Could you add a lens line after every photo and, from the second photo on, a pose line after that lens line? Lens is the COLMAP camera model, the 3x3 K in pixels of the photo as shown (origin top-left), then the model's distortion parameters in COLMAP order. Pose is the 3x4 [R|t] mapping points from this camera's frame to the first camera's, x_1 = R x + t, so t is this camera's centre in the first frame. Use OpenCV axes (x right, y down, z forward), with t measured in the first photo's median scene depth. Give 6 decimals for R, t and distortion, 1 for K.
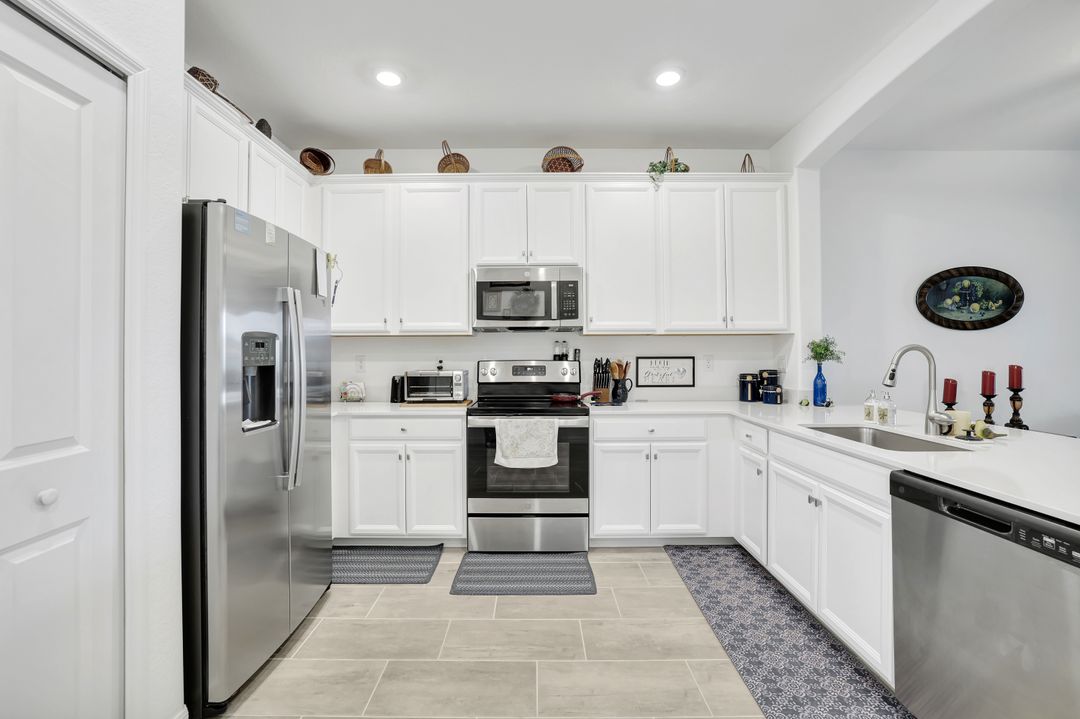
lens RADIAL K [[467.6, 0, 540.0], [0, 467.6, 359.5], [0, 0, 1]] dist [-0.053496, 0.017311]
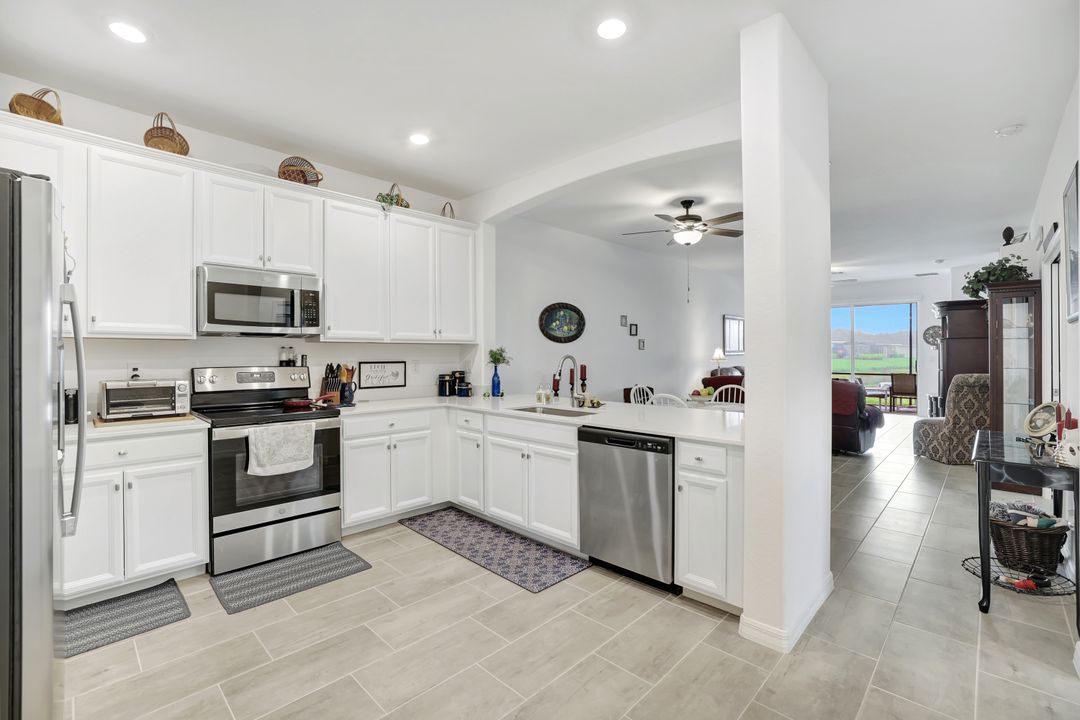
lens RADIAL K [[467.6, 0, 540.0], [0, 467.6, 360.0], [0, 0, 1]] dist [-0.053496, 0.017311]
pose [[0.694473, -0.005817, 0.719496, -0.325614], [0.003516, 0.999983, 0.004691, -0.015520], [-0.719511, -0.000728, 0.694481, -0.088013]]
